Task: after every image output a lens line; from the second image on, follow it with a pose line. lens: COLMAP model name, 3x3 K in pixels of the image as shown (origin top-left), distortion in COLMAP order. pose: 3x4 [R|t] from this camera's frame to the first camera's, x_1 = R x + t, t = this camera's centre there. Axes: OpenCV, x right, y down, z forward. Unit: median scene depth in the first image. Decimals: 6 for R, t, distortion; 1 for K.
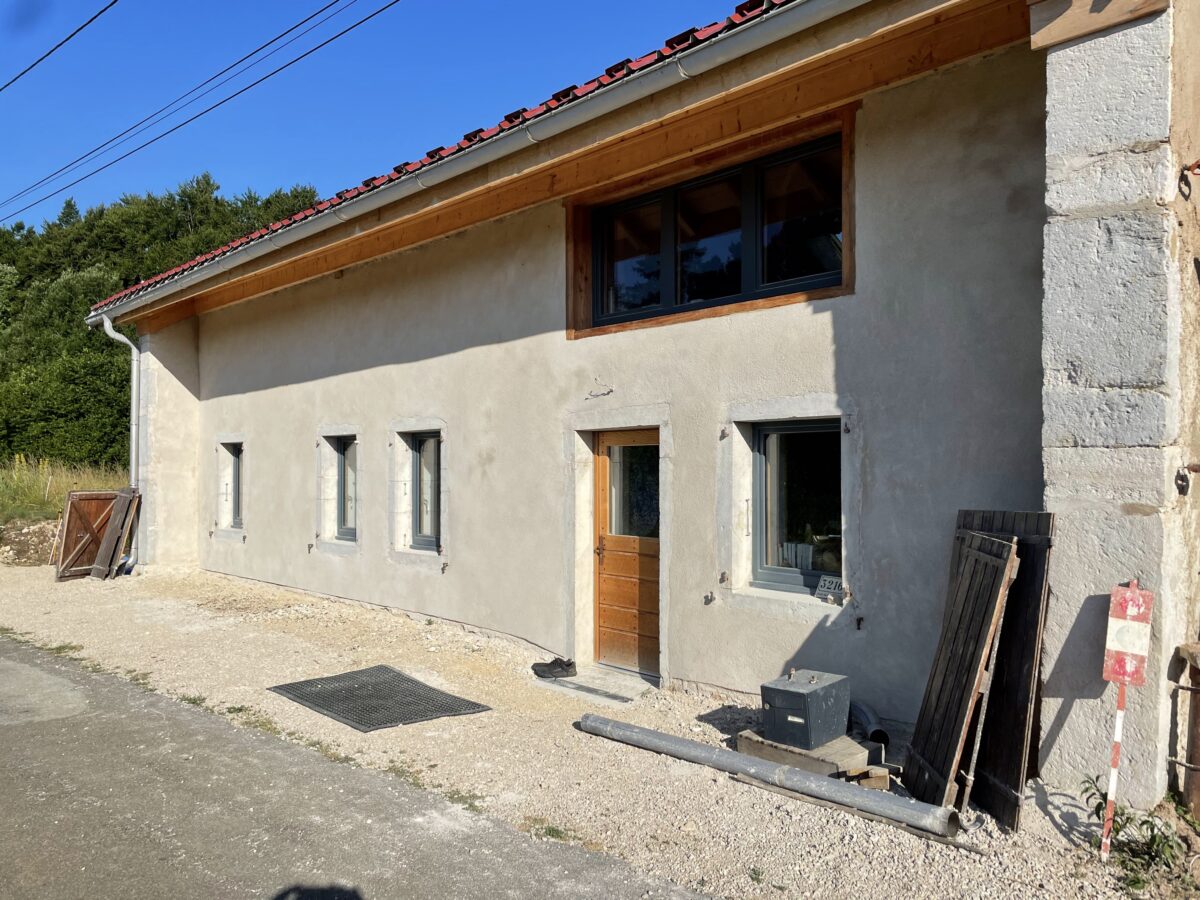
lens RADIAL K [[891.2, 0, 591.5], [0, 891.2, 448.0], [0, 0, 1]] dist [0.114763, -0.145087]
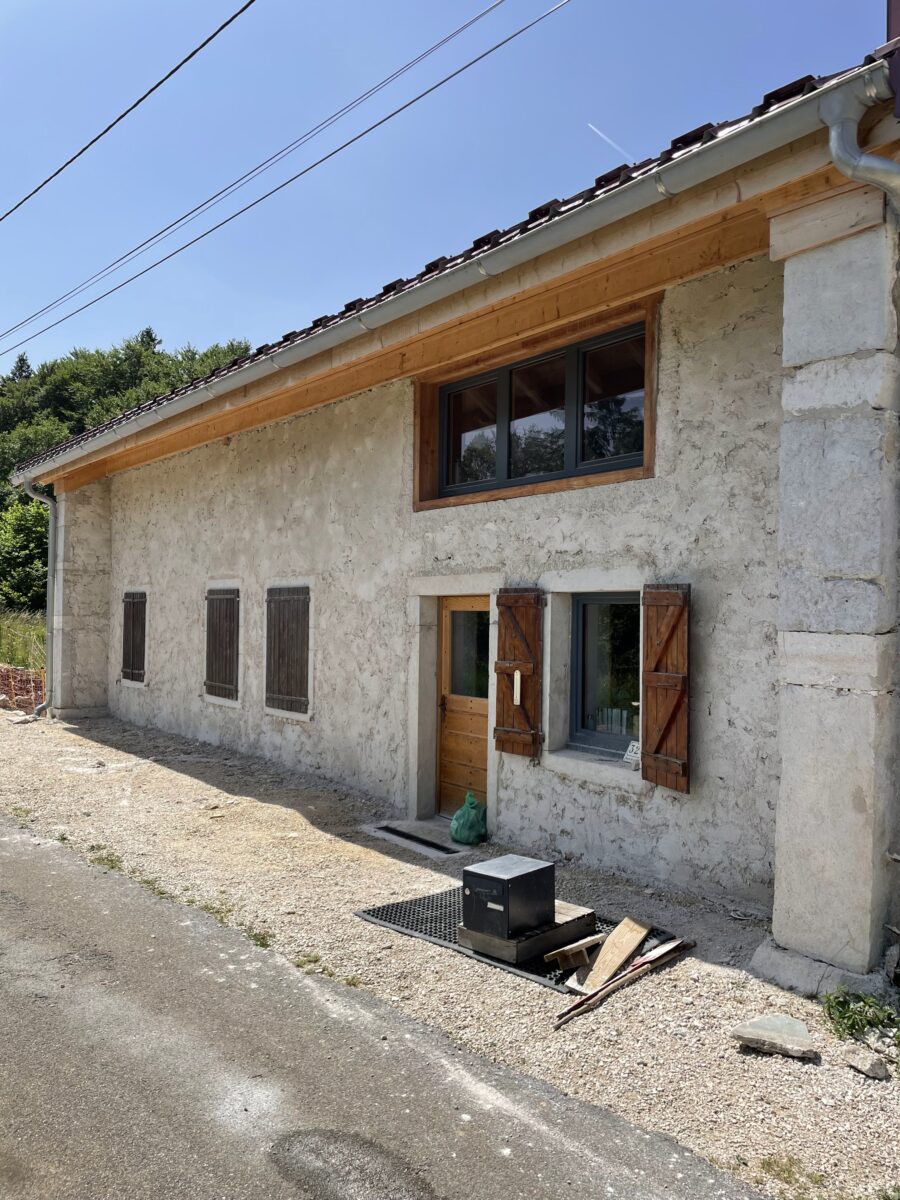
lens RADIAL K [[891.2, 0, 450.0], [0, 891.2, 600.0], [0, 0, 1]] dist [0.114763, -0.145087]
pose [[0.996153, 0.013311, -0.086613, 0.107975], [-0.012777, 0.999896, 0.006722, -0.021396], [0.086694, -0.005589, 0.996219, -0.050730]]
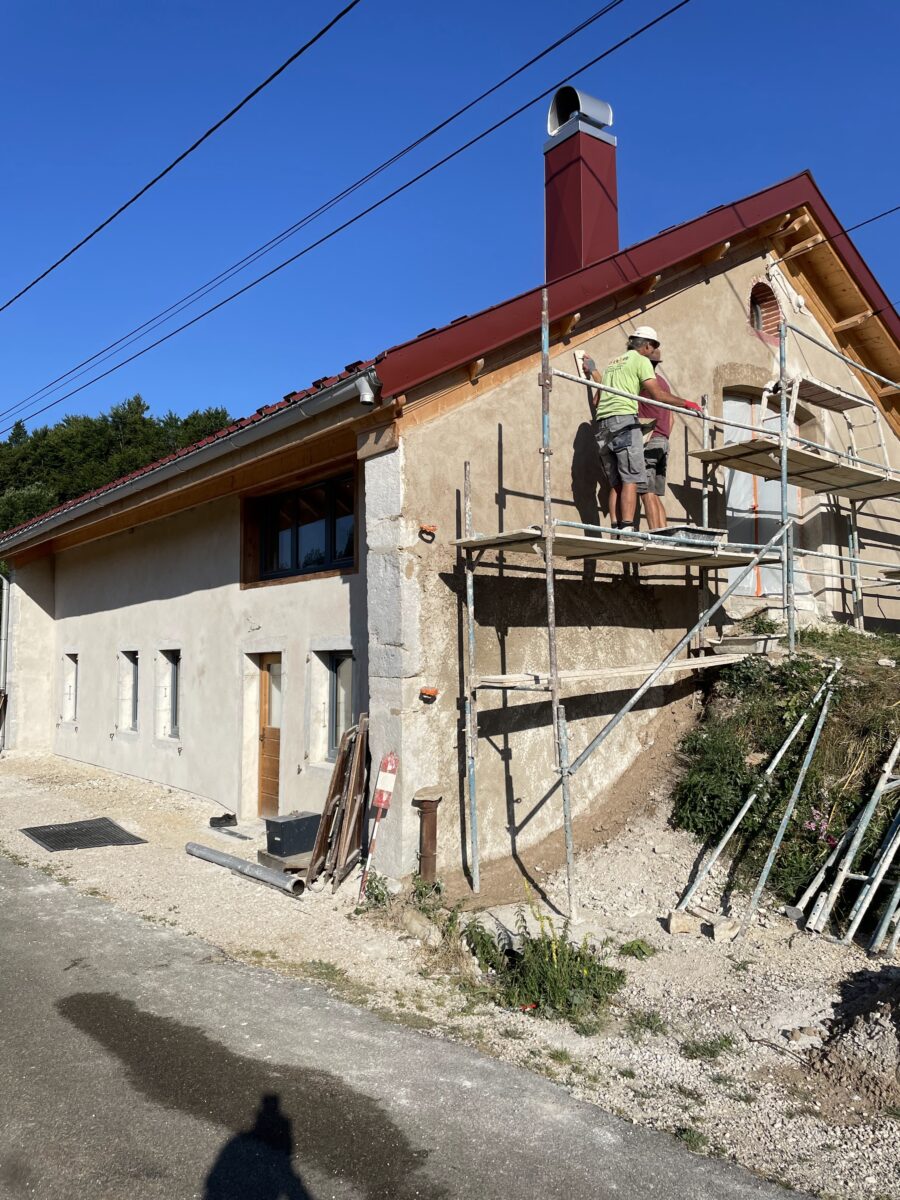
lens RADIAL K [[891.2, 0, 450.0], [0, 891.2, 600.0], [0, 0, 1]] dist [0.114763, -0.145087]
pose [[0.995904, -0.009864, -0.089882, 0.434202], [0.005957, 0.999030, -0.043633, -0.039830], [0.090225, 0.042919, 0.994996, -0.398618]]
